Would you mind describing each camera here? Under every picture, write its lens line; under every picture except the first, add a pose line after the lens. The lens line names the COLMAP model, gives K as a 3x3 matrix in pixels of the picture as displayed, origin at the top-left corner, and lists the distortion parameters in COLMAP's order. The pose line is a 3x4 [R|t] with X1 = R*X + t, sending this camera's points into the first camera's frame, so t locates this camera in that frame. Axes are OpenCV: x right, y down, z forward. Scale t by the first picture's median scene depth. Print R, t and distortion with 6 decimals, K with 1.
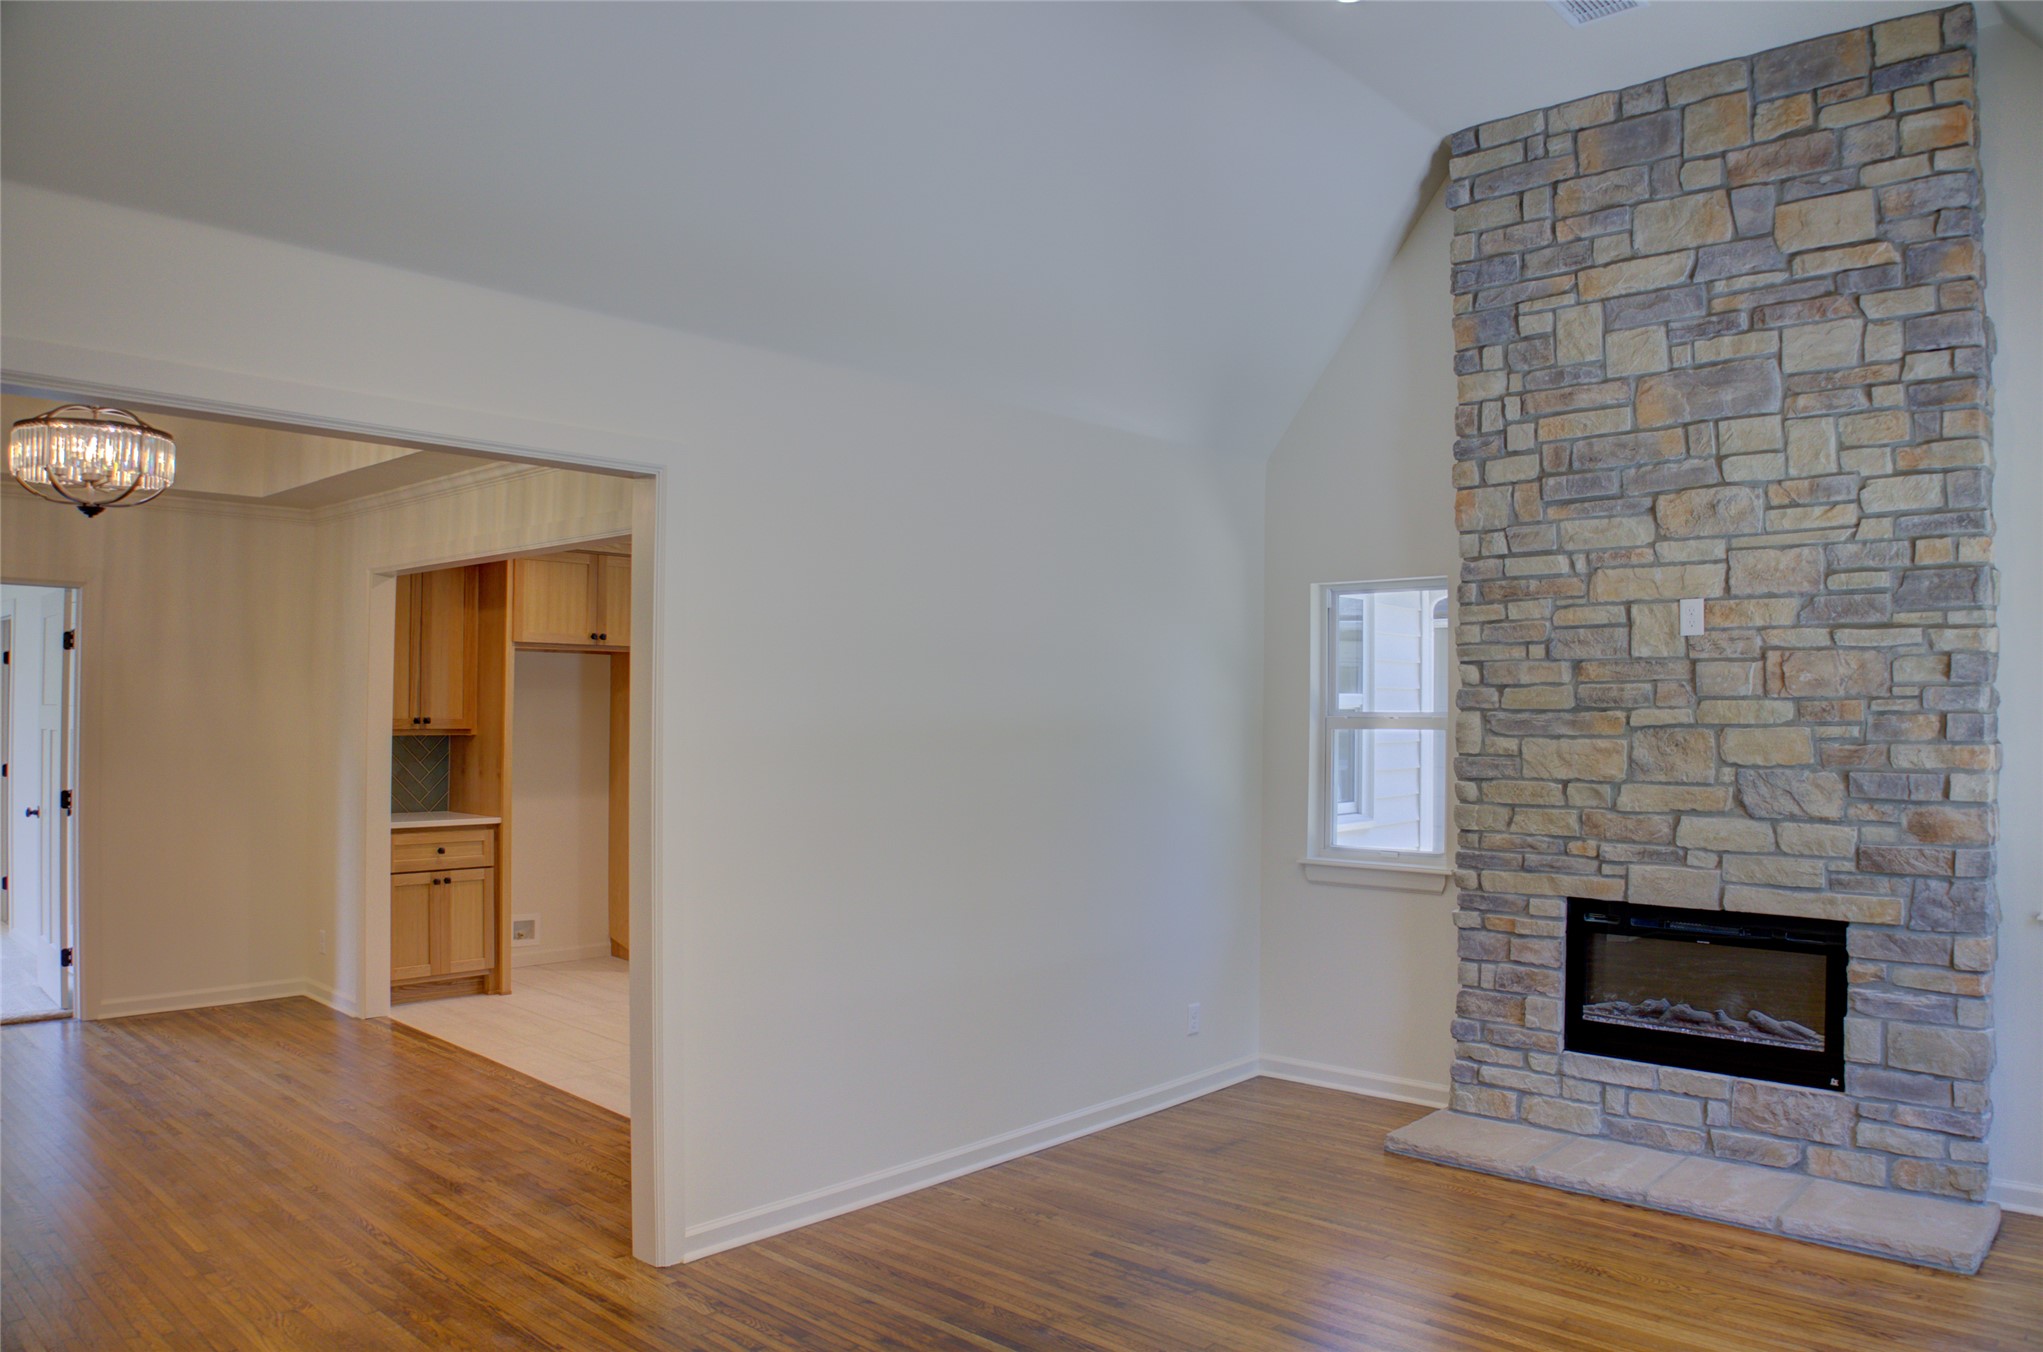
lens RADIAL K [[1380.4, 0, 1017.5], [0, 1380.4, 679.4], [0, 0, 1]] dist [-0.126788, 0.031736]
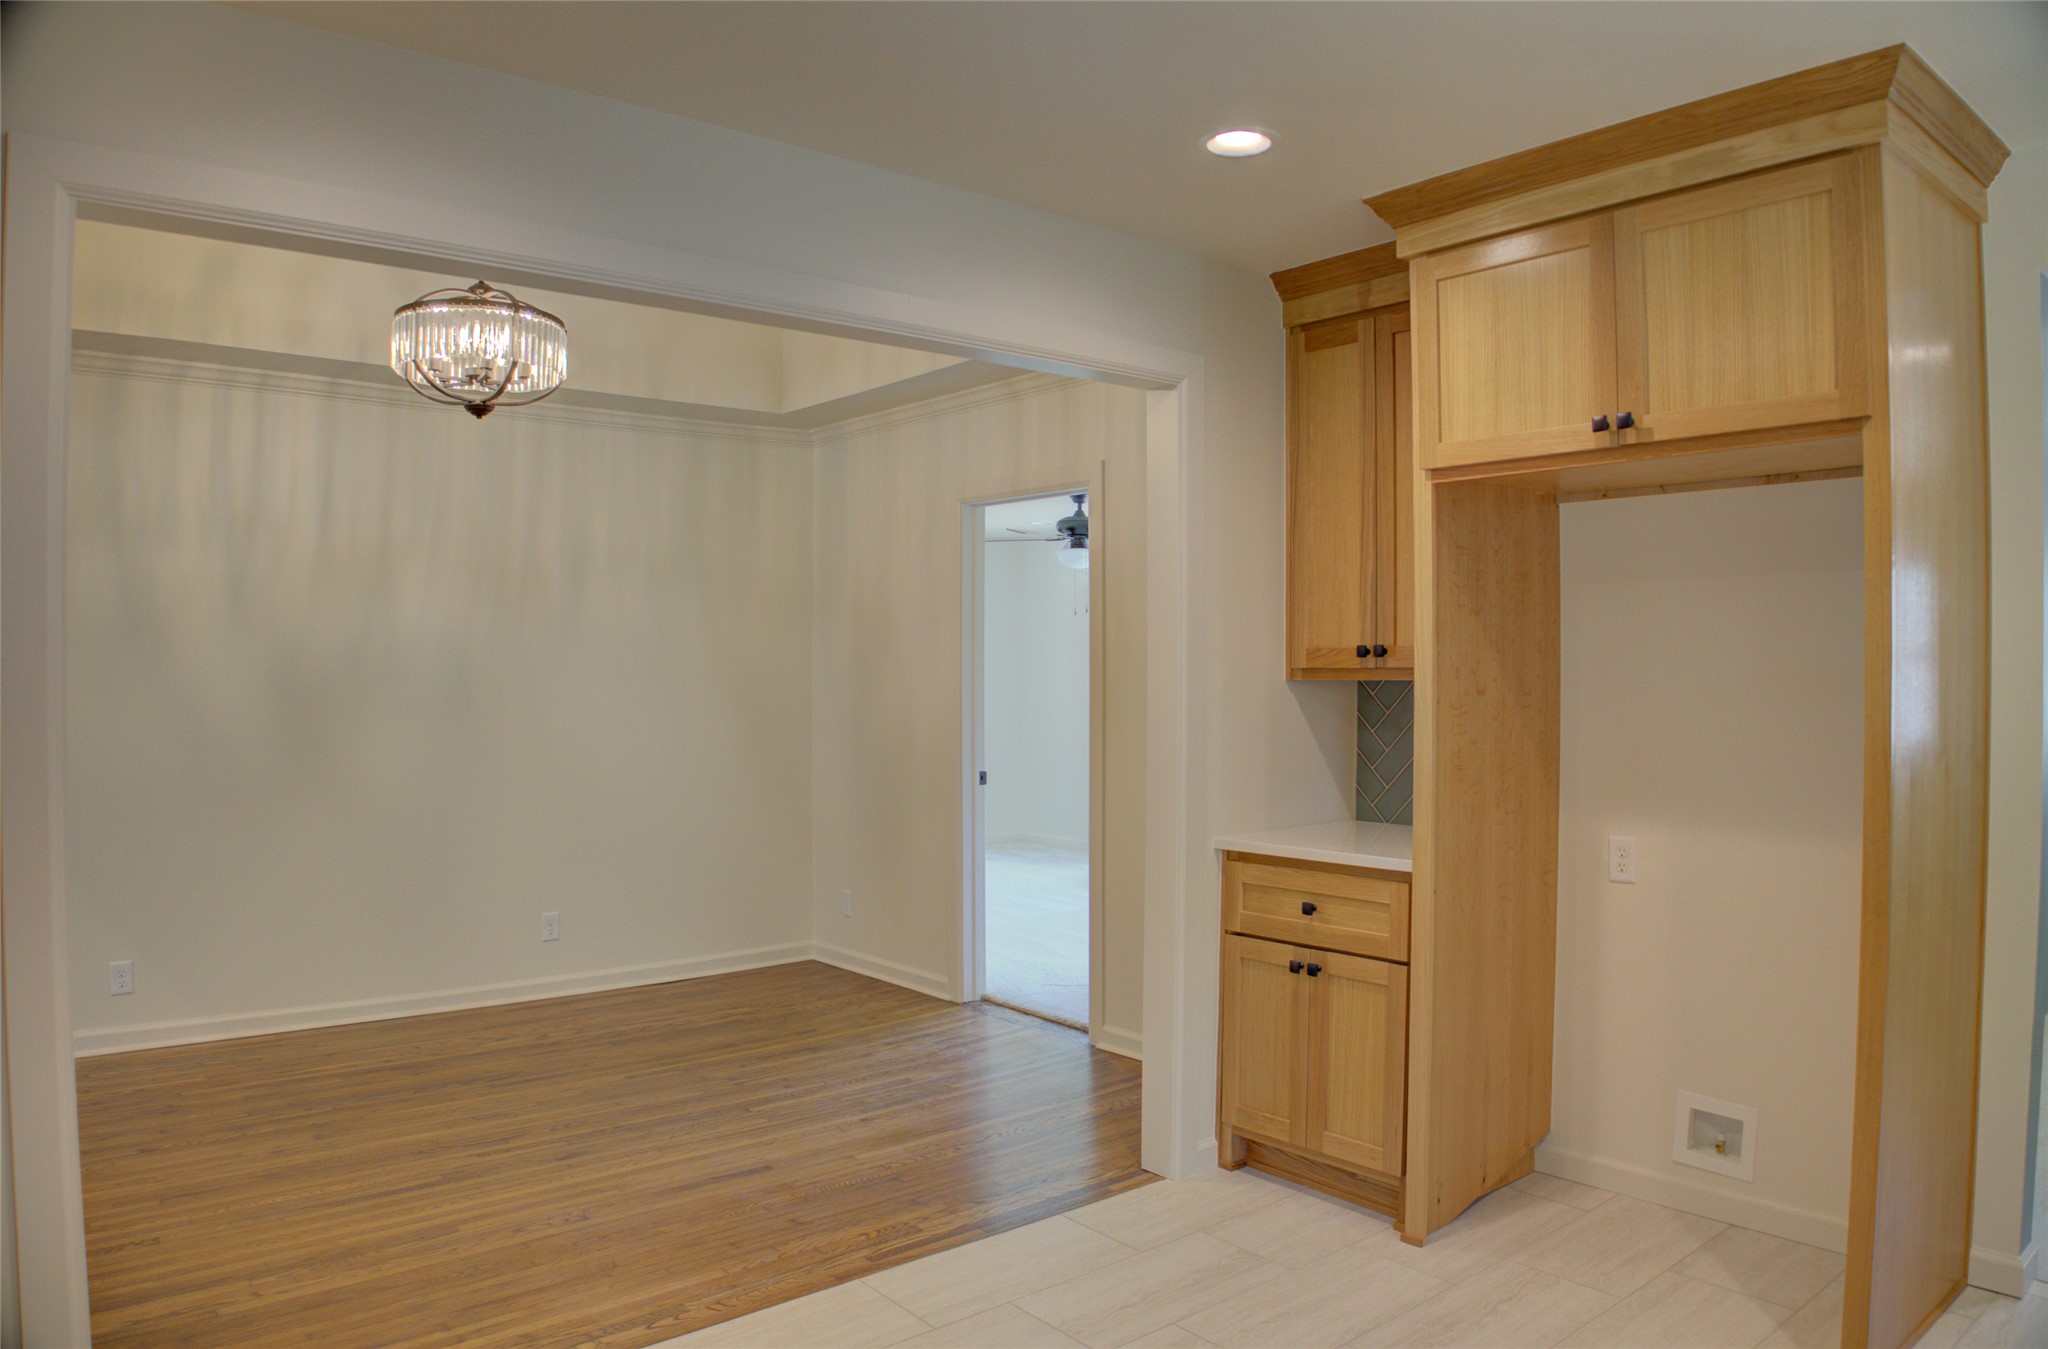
lens RADIAL K [[1397.5, 0, 1055.8], [0, 1397.5, 677.7], [0, 0, 1]] dist [-0.131296, 0.066303]
pose [[-0.123837, 0.000034, -0.992303, 0.142451], [0.022331, 0.999747, -0.002753, 0.058778], [0.992051, -0.022500, -0.123806, 1.415712]]
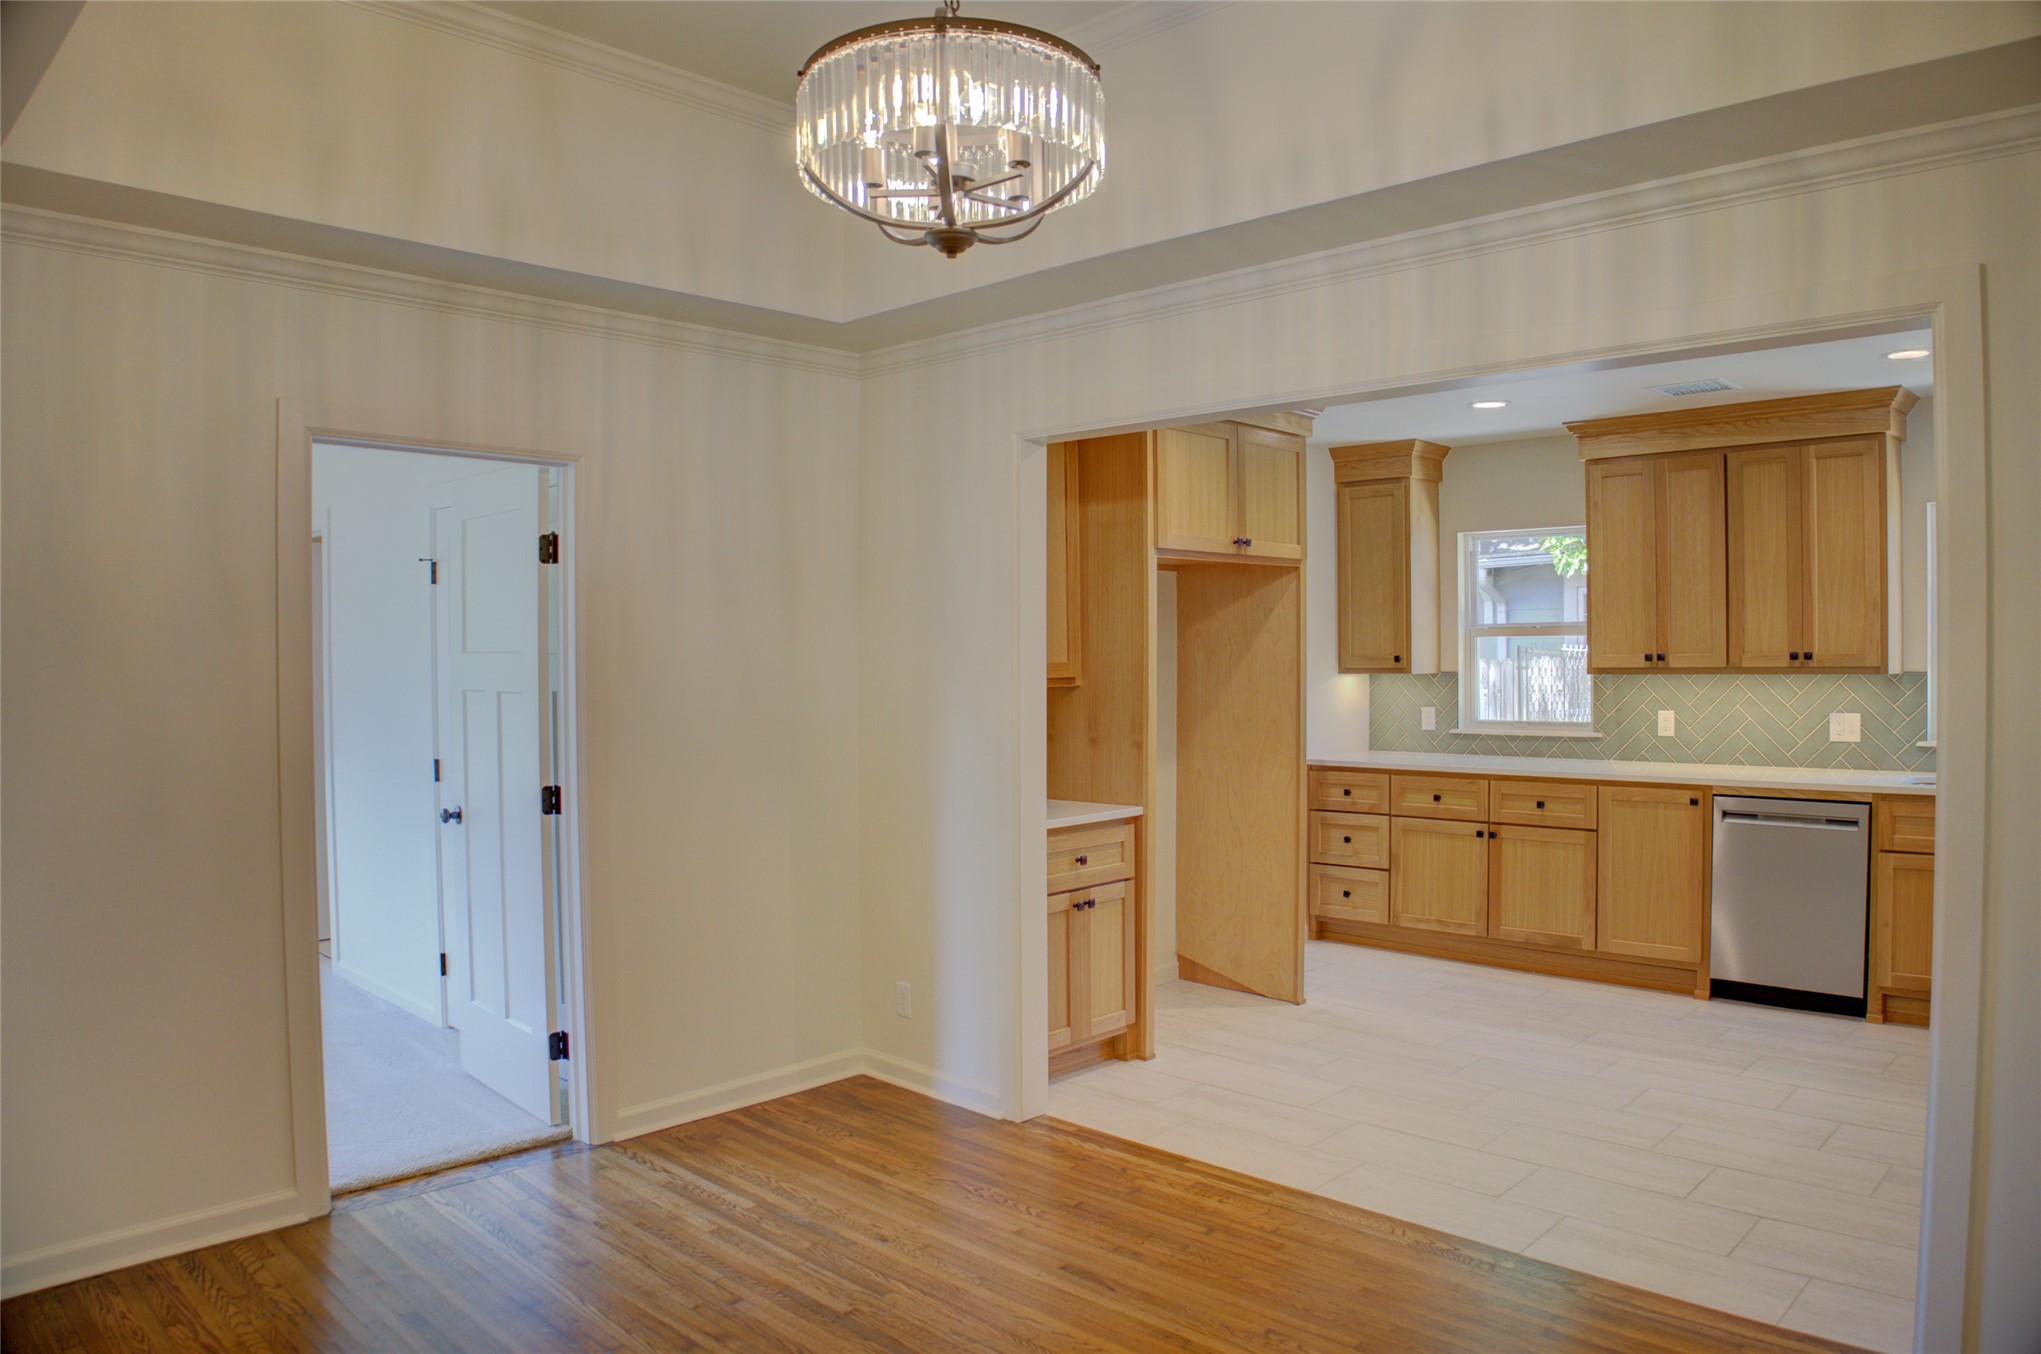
lens RADIAL K [[1362.3, 0, 1011.7], [0, 1362.3, 670.4], [0, 0, 1]] dist [-0.131156, 0.040303]
pose [[0.999457, -0.012591, -0.030434, -0.642119], [0.013775, 0.999144, 0.039014, 0.008959], [0.029917, -0.039412, 0.998775, 0.470398]]
